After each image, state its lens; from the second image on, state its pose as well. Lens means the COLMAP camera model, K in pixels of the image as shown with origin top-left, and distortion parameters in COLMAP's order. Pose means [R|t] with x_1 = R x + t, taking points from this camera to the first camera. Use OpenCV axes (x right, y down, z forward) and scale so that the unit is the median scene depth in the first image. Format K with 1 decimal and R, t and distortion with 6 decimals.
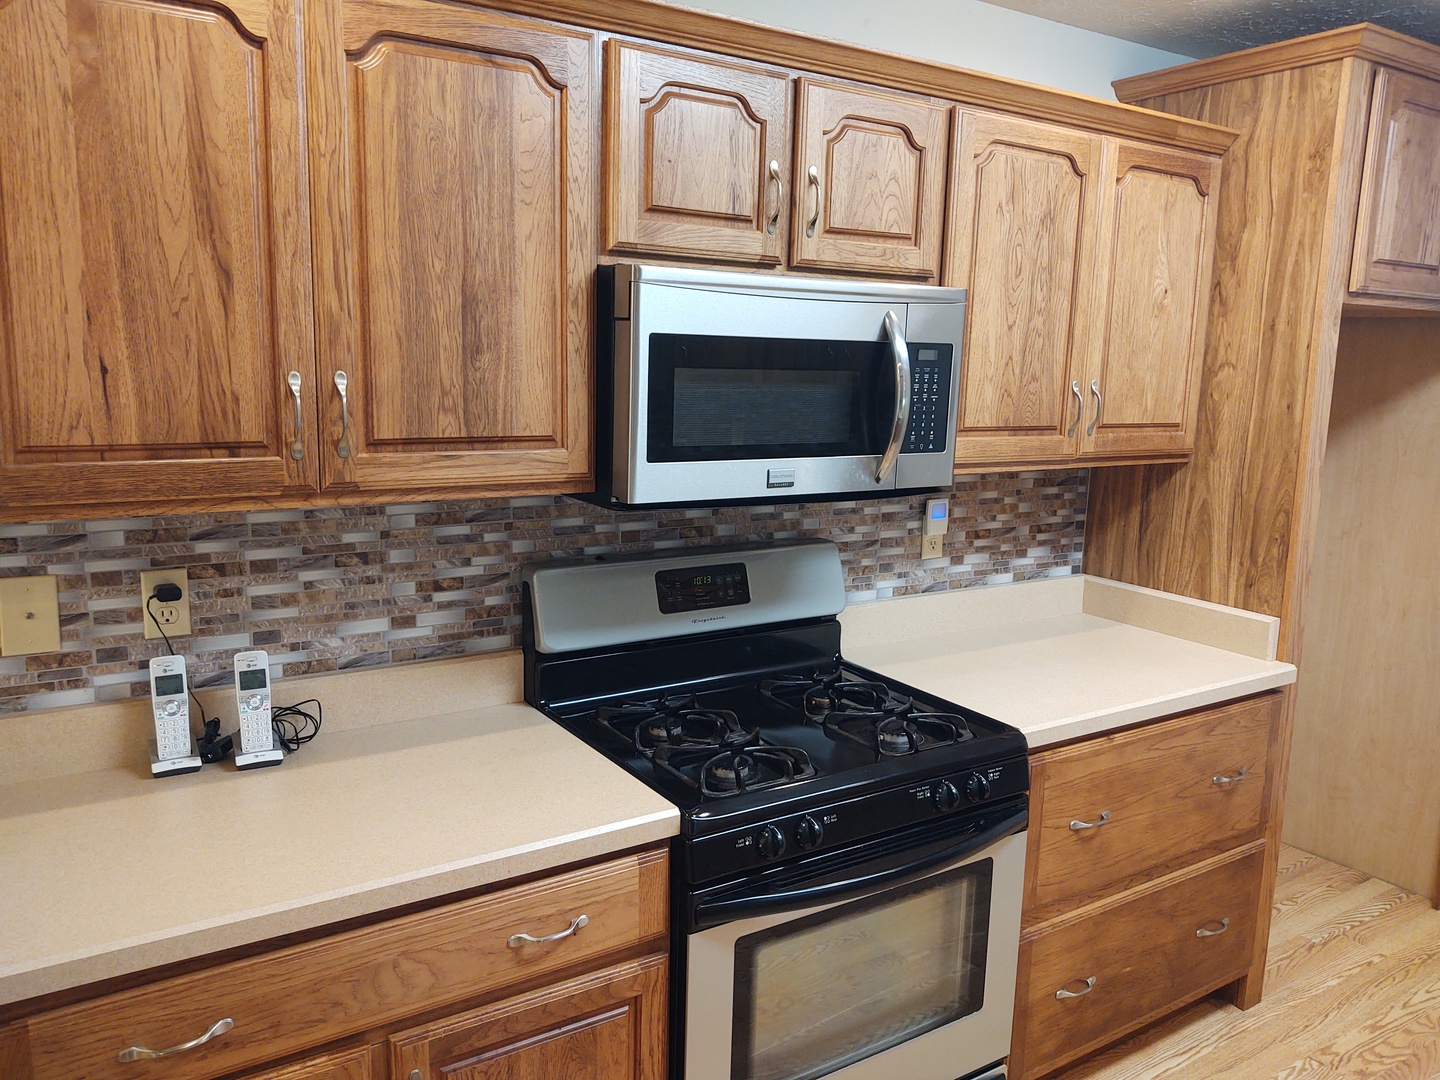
lens RADIAL K [[1090.5, 0, 720.0], [0, 1090.5, 540.0], [0, 0, 1]] dist [0.013756, -0.028705]
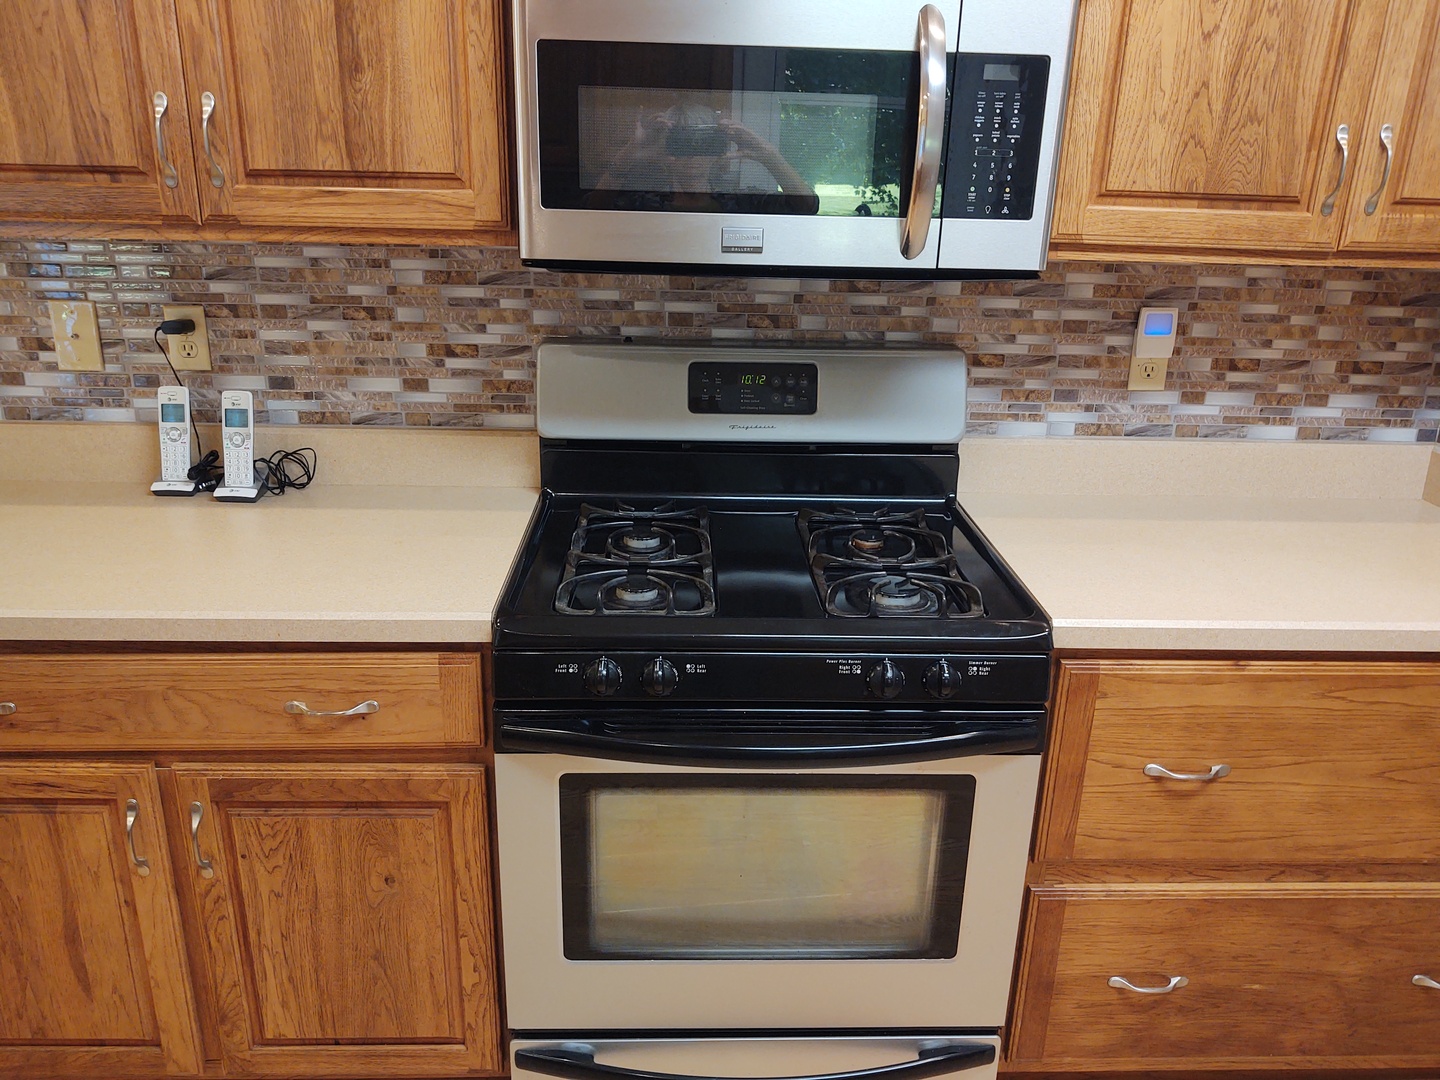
lens RADIAL K [[1090.5, 0, 720.0], [0, 1090.5, 540.0], [0, 0, 1]] dist [0.013756, -0.028705]
pose [[0.859717, 0.162813, -0.484126, 0.453777], [-0.088281, 0.980936, 0.173122, 0.019303], [0.503083, -0.106097, 0.857701, 0.302183]]
